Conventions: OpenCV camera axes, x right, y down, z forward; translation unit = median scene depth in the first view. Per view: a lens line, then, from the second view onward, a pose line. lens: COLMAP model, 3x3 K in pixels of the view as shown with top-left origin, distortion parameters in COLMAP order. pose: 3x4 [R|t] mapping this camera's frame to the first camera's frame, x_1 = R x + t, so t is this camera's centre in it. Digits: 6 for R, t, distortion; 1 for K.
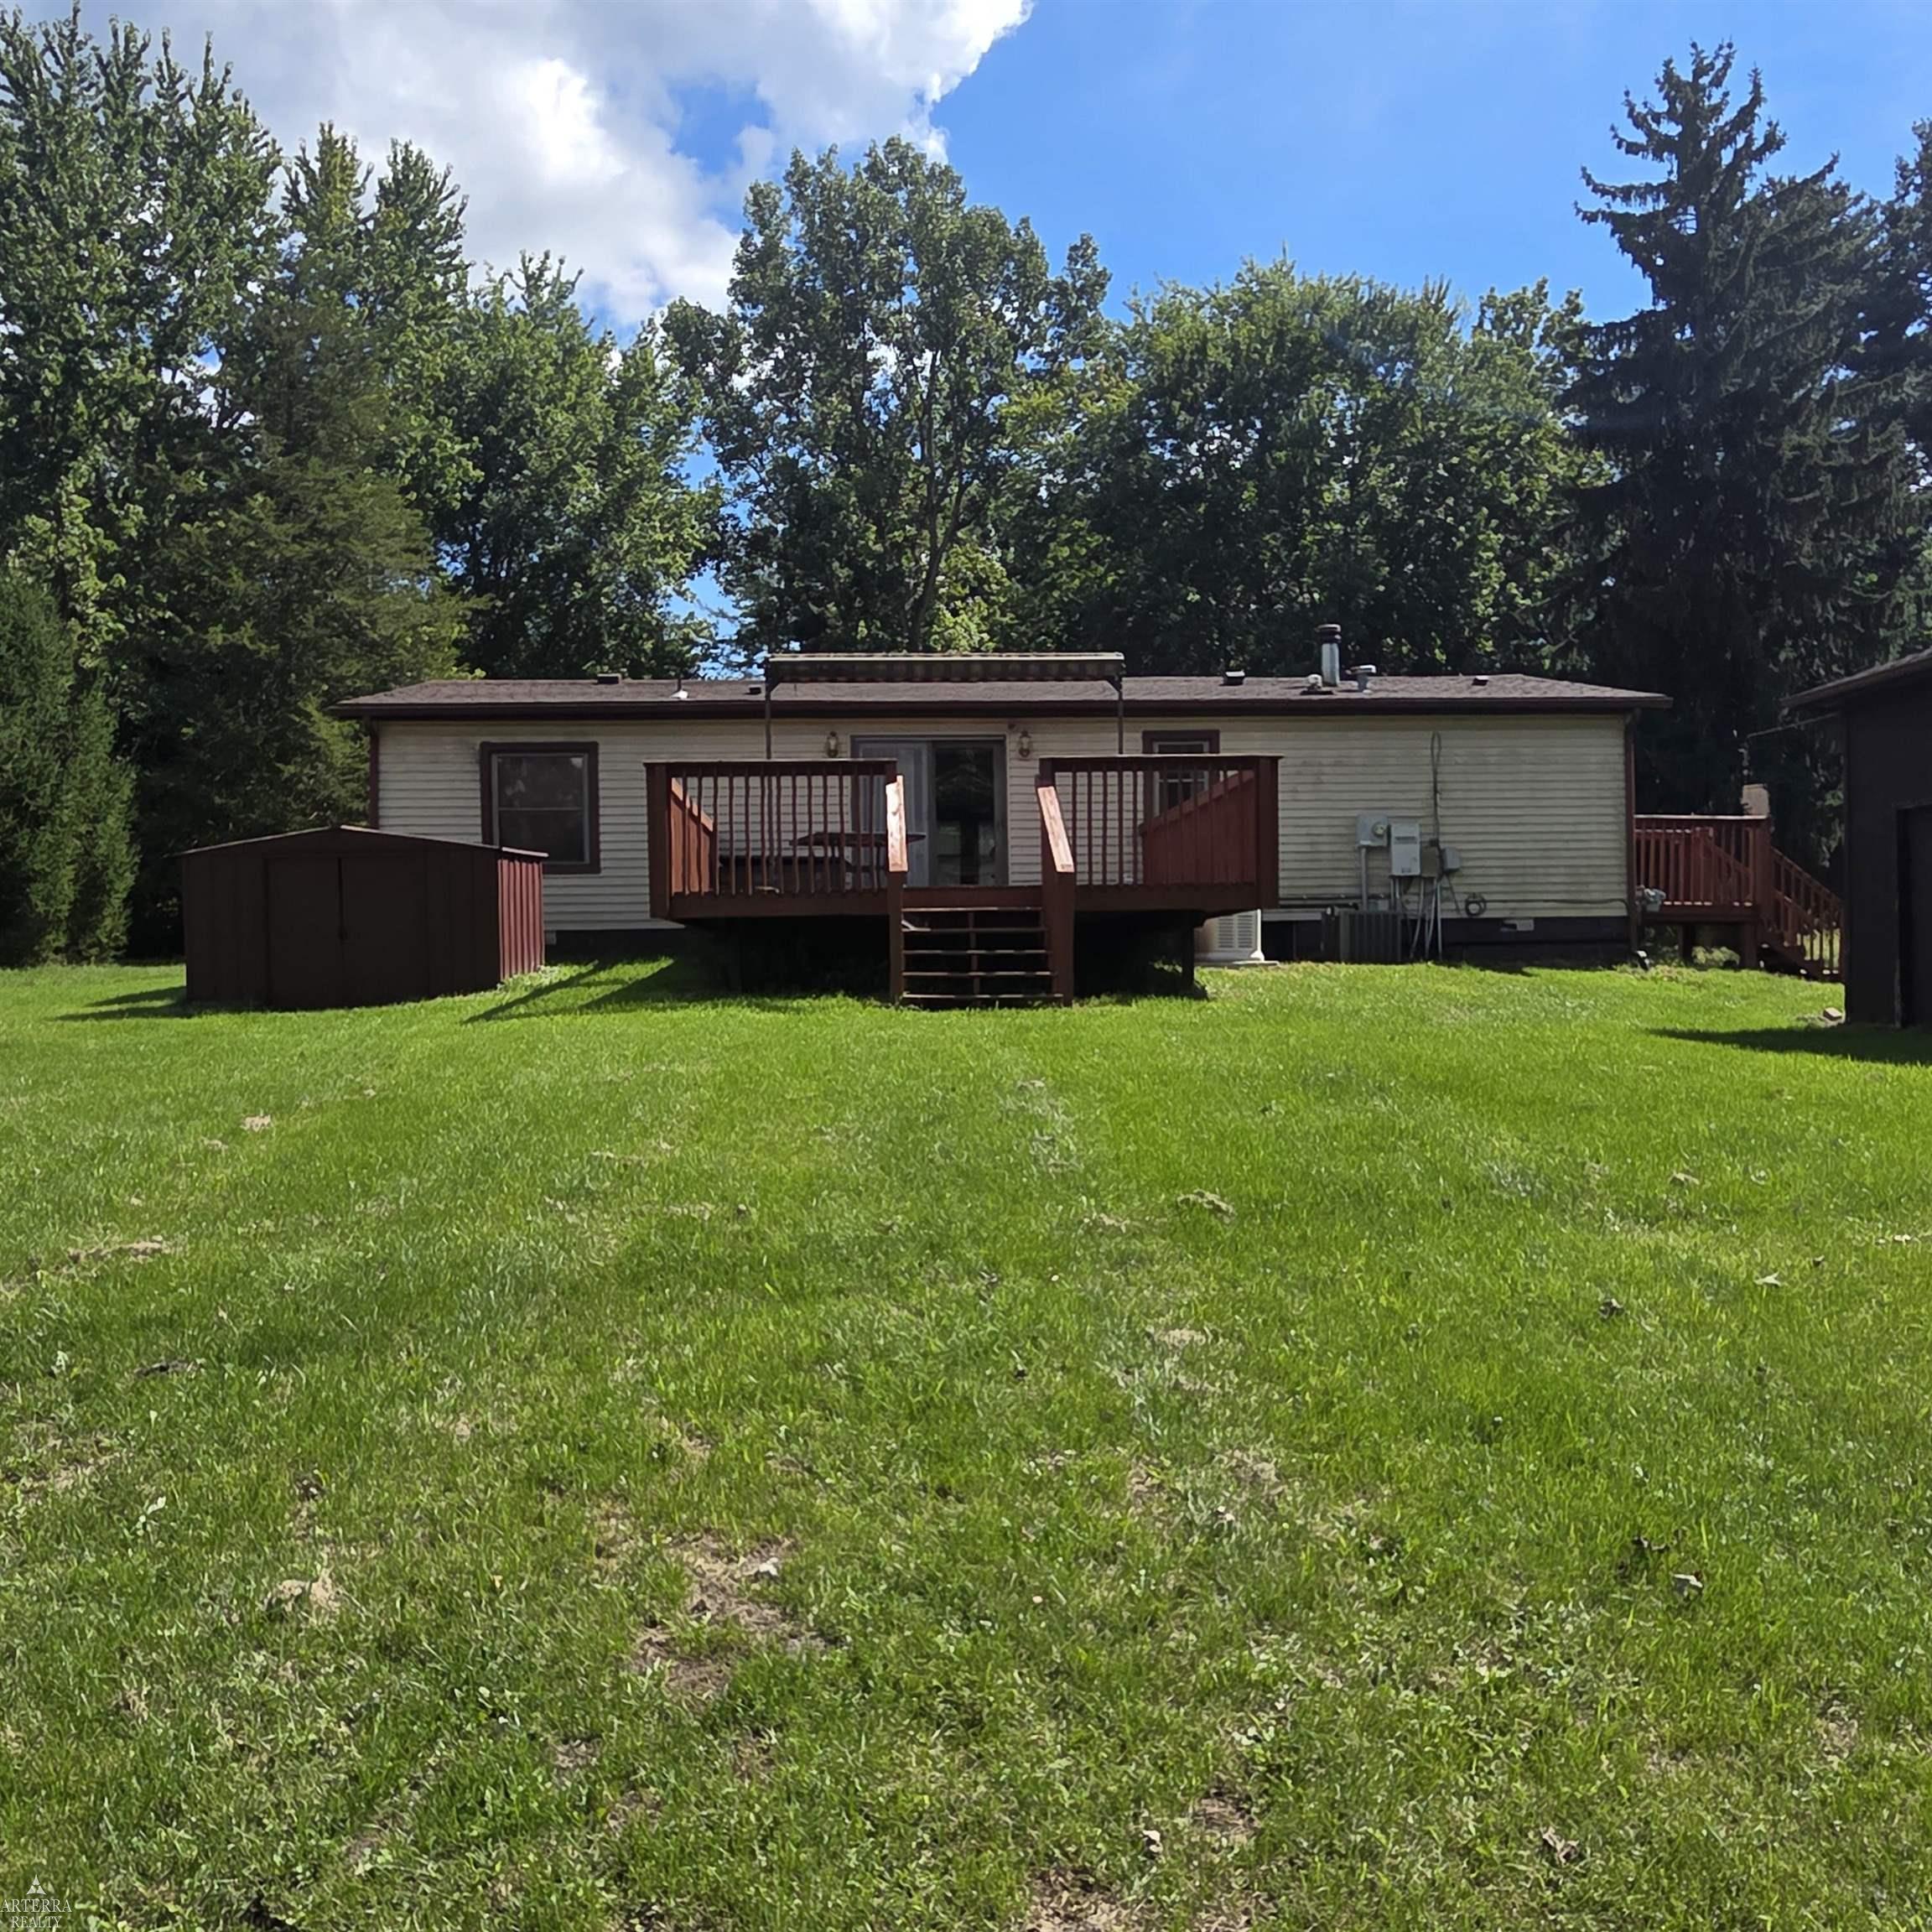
lens RADIAL K [[1692.8, 0, 944.2], [0, 1692.8, 969.2], [0, 0, 1]] dist [0.006533, -0.004785]
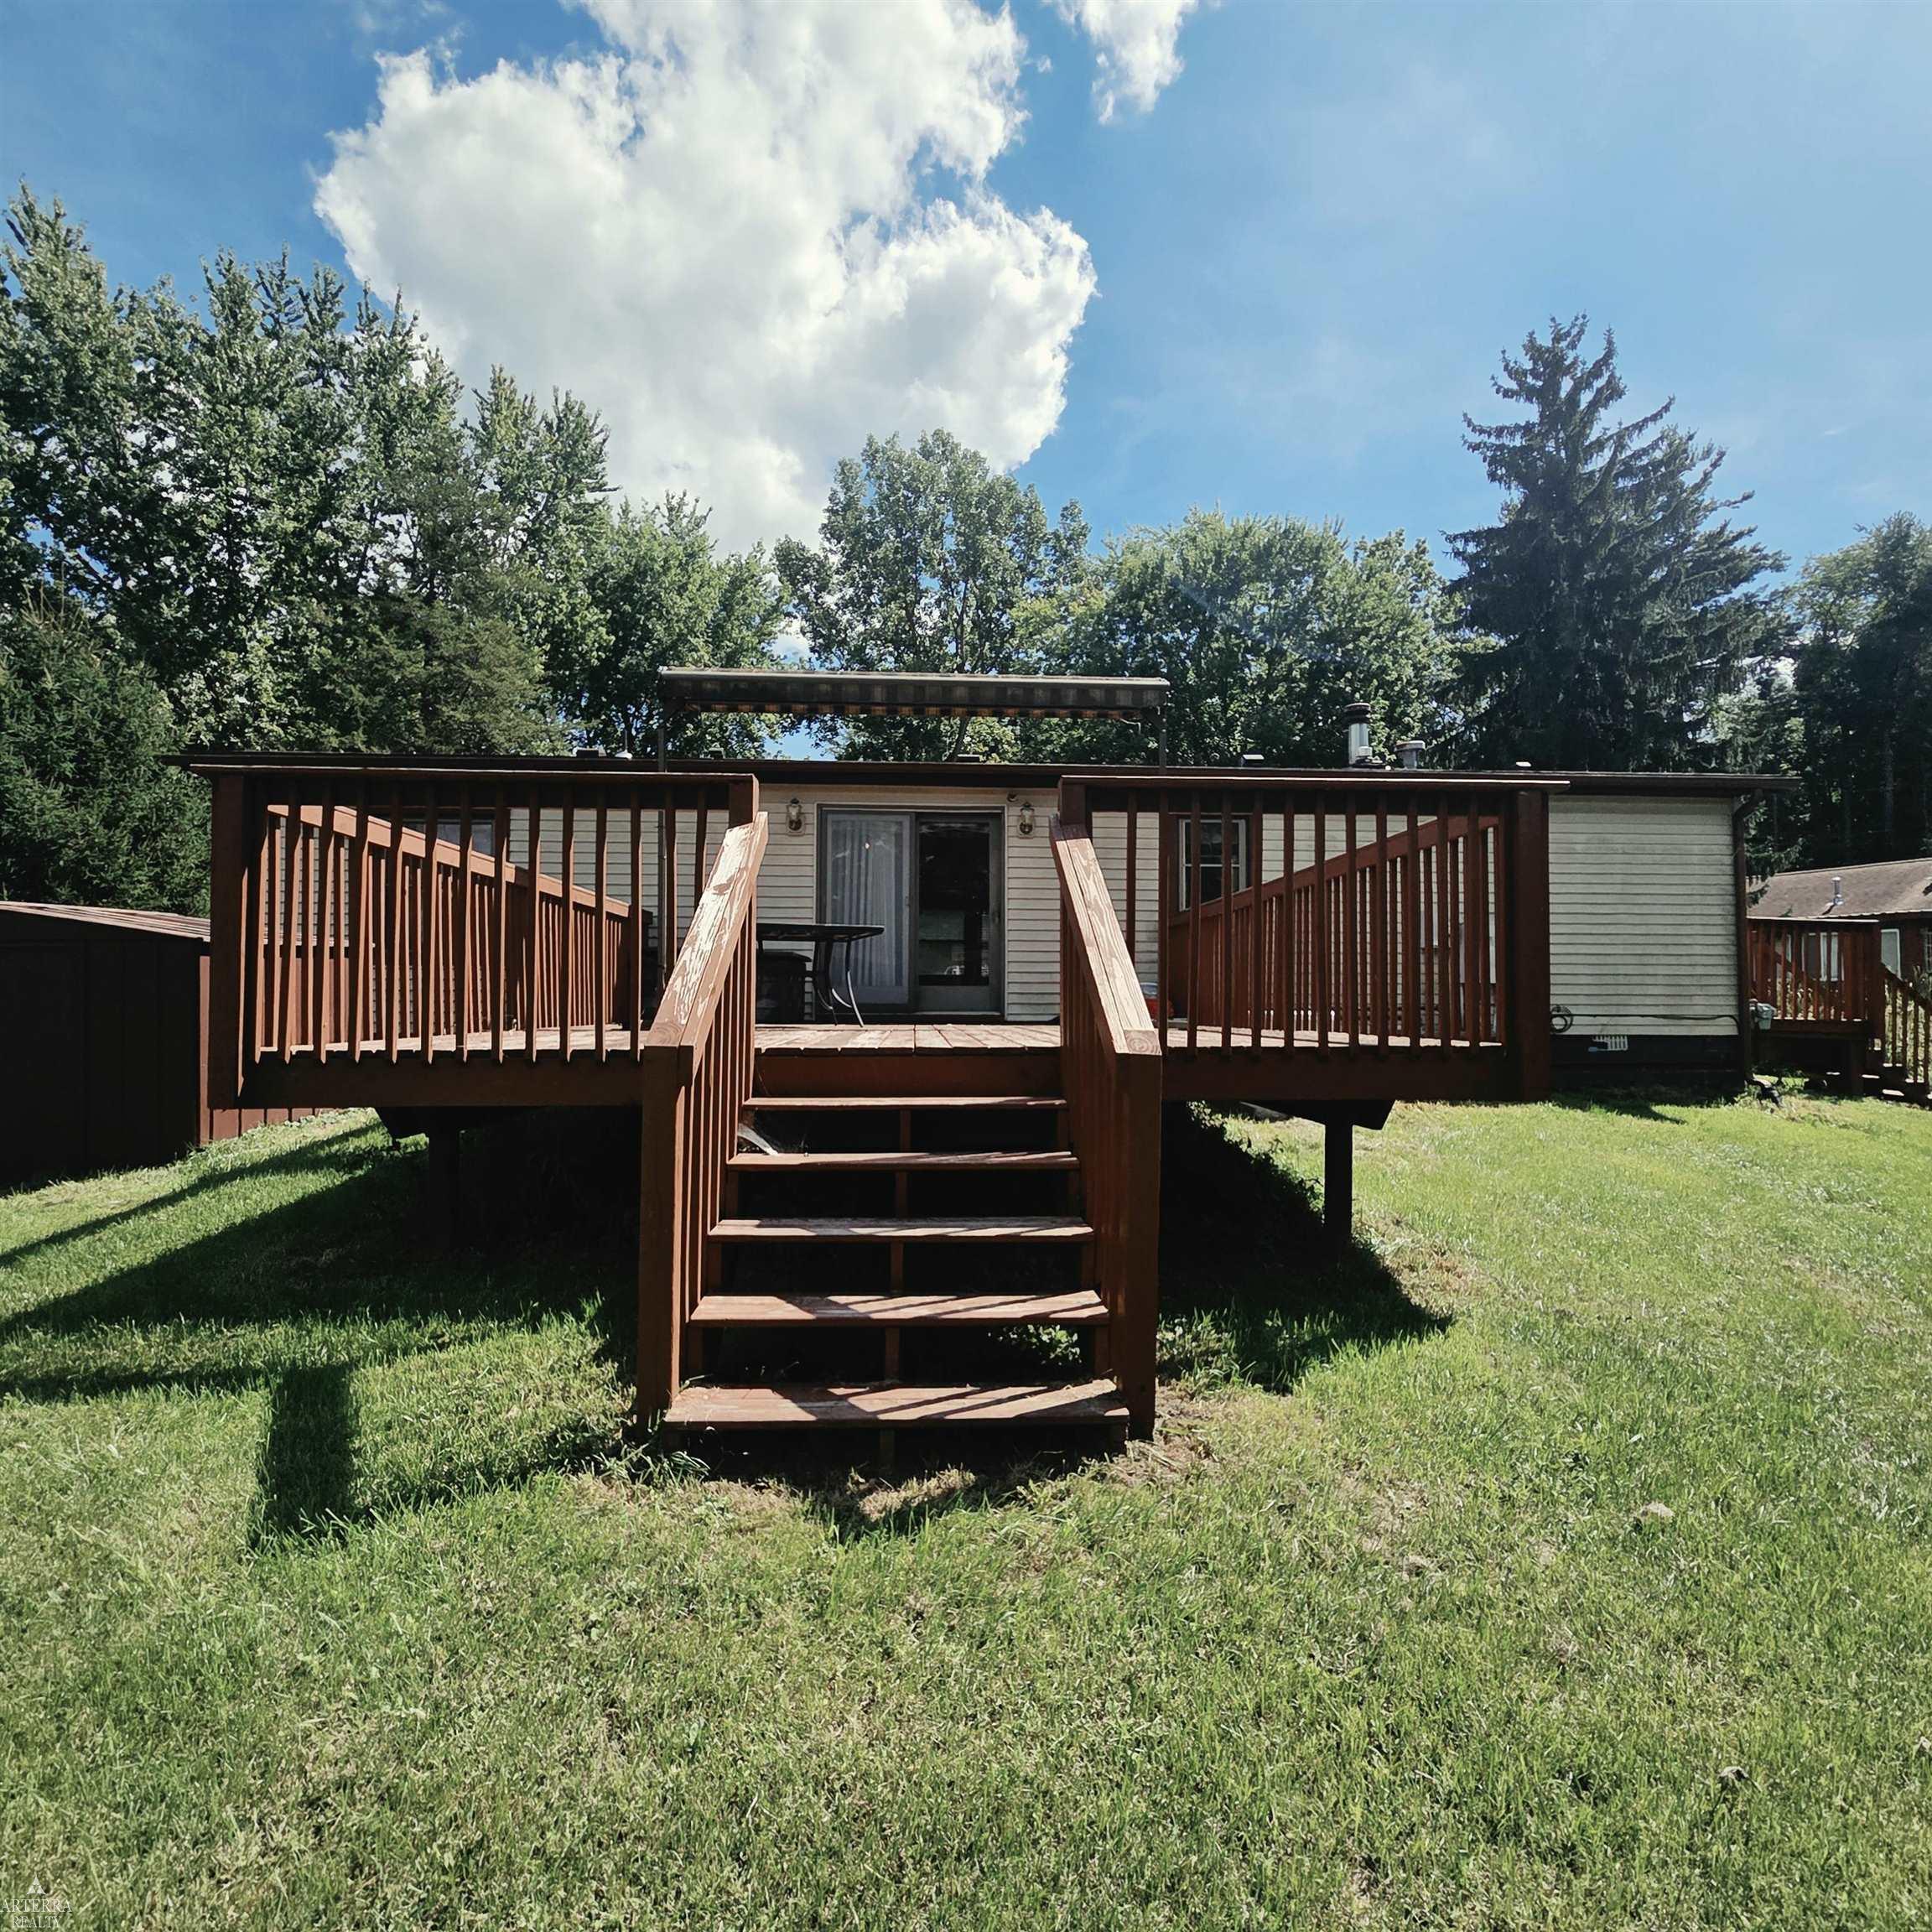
lens RADIAL K [[993.6, 0, 966.0], [0, 993.6, 966.0], [0, 0, 1]] dist [0.010917, 0.000156]
pose [[0.999788, 0.018426, -0.009198, 0.011499], [-0.018689, 0.999393, -0.029412, -0.022045], [0.008651, 0.029578, 0.999525, 0.249582]]
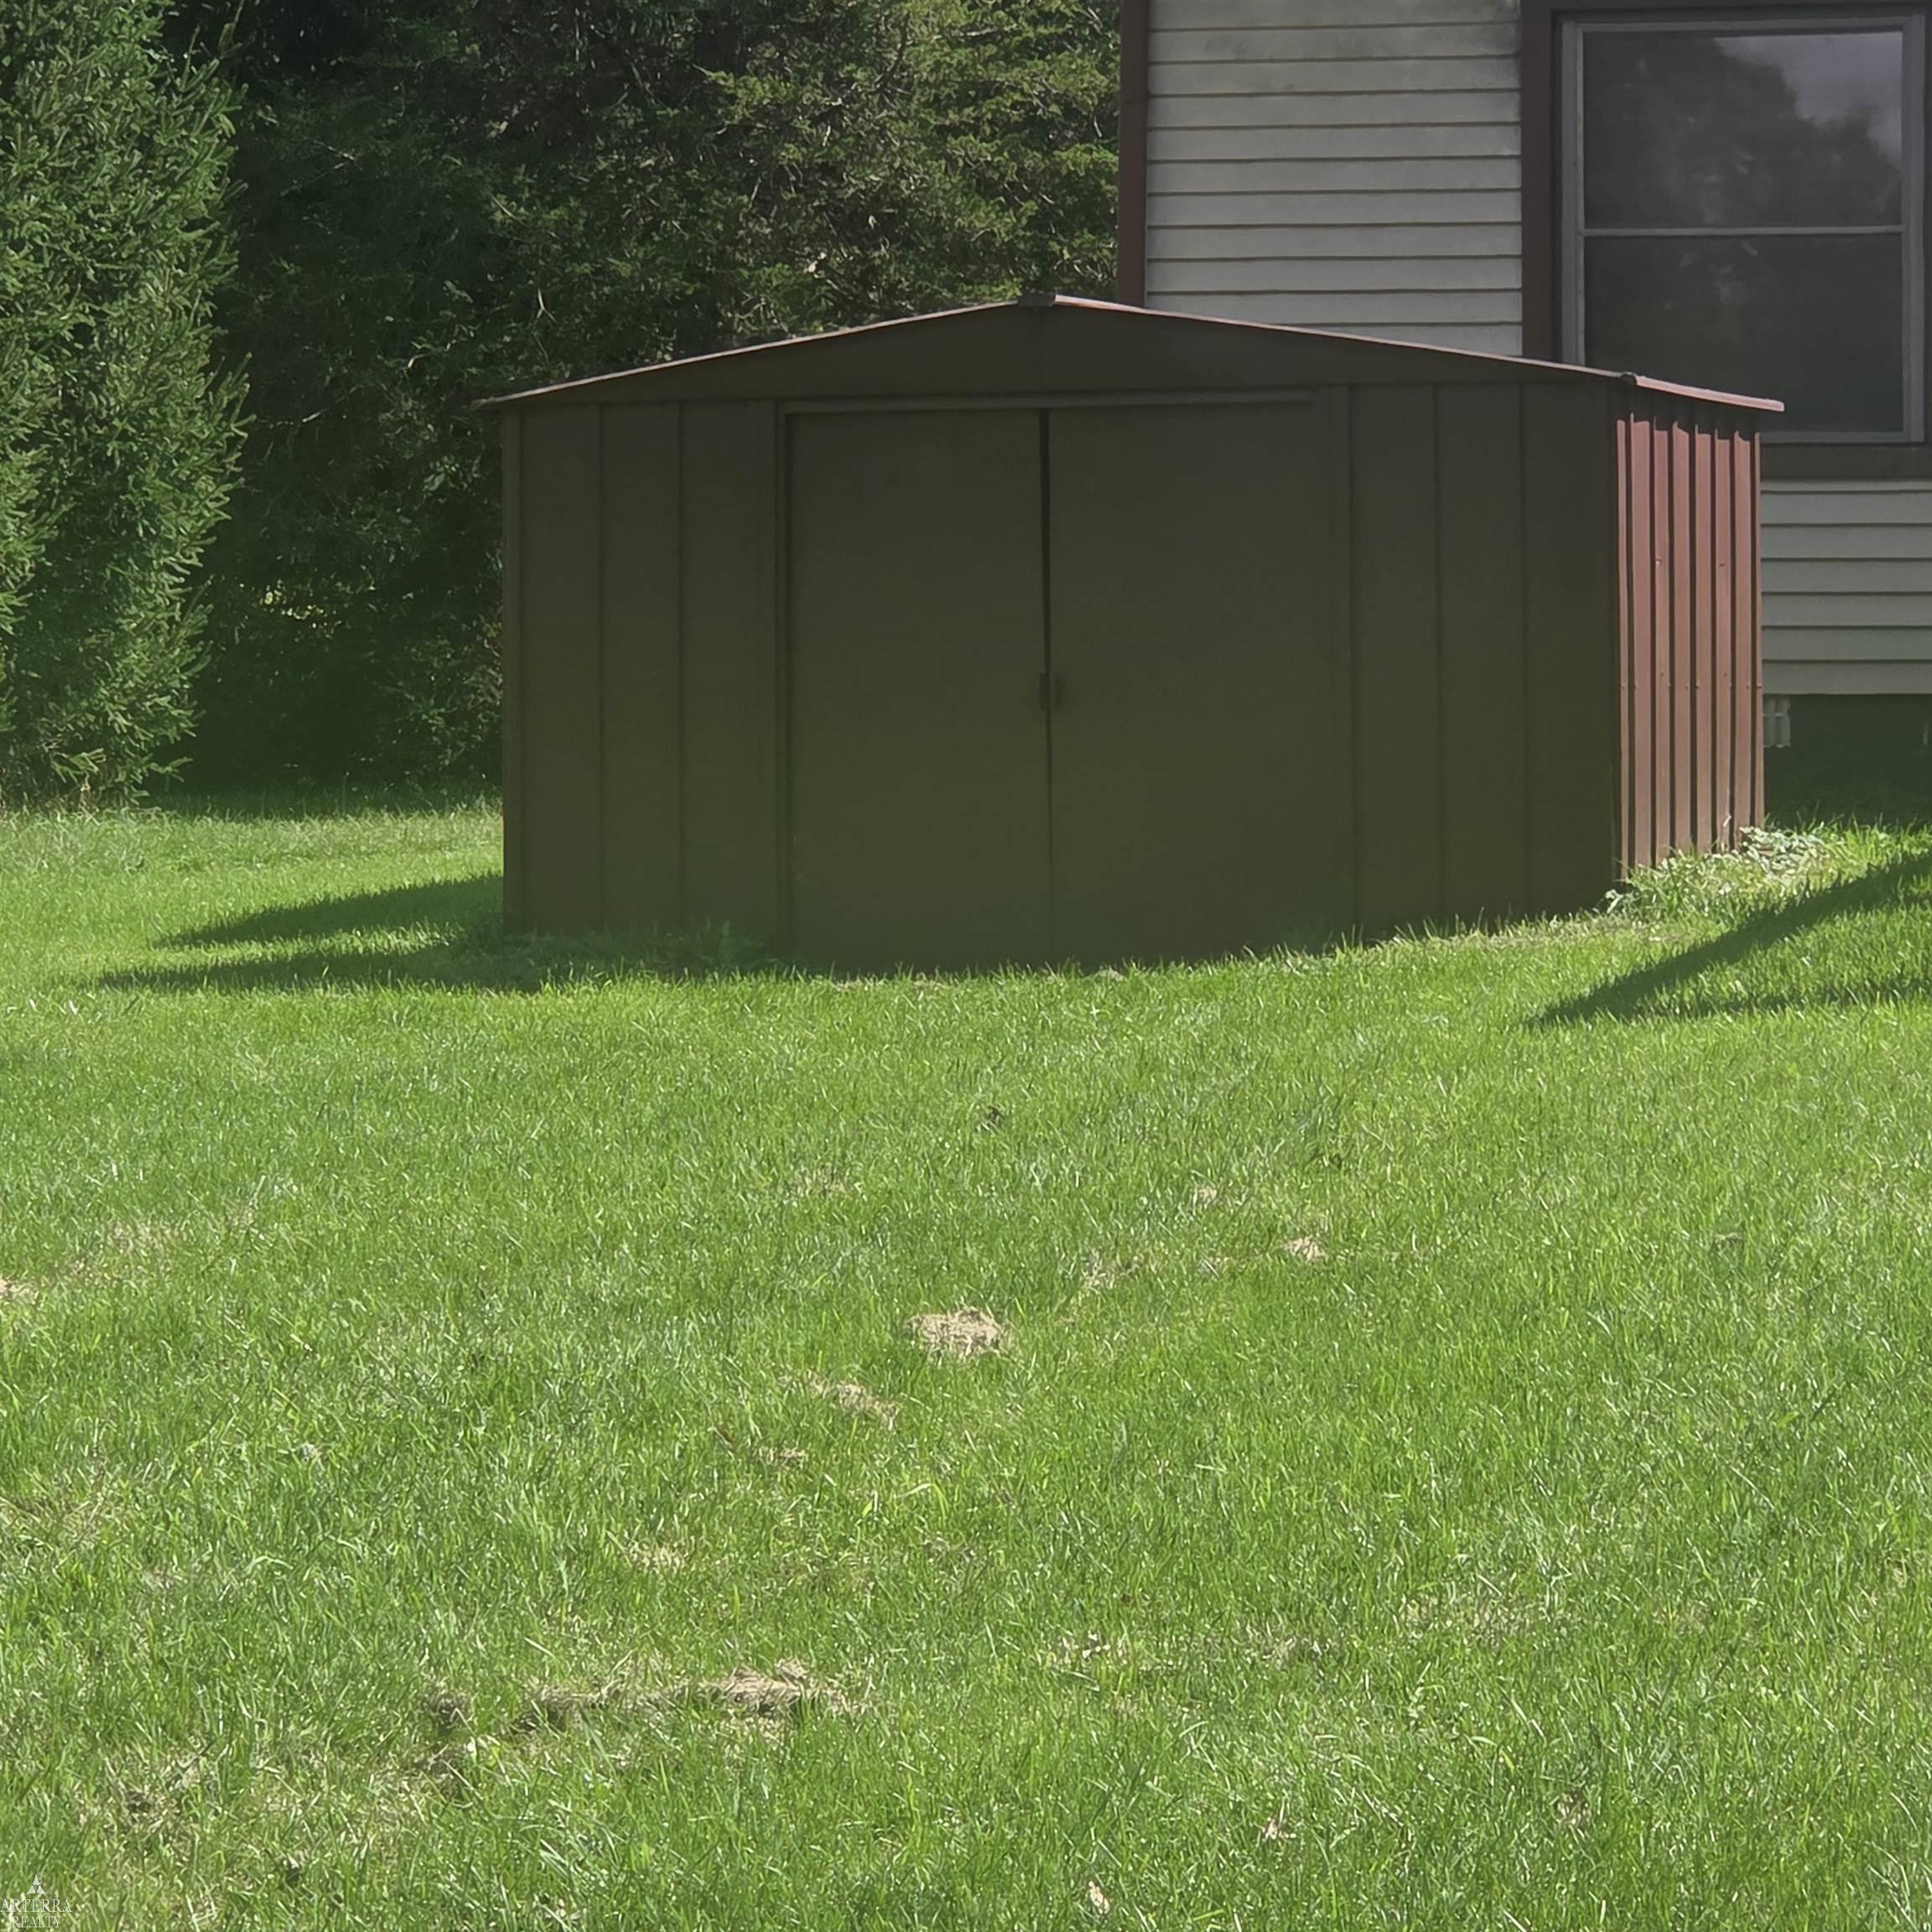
lens RADIAL K [[7072.4, 0, 966.0], [0, 7072.4, 966.0], [0, 0, 1]] dist [-0.249272, -0.934539]
pose [[0.953285, 0.021081, -0.301335, -0.011043], [-0.018083, 0.999755, 0.012737, 0.003256], [0.301529, -0.006693, 0.953433, -0.030465]]
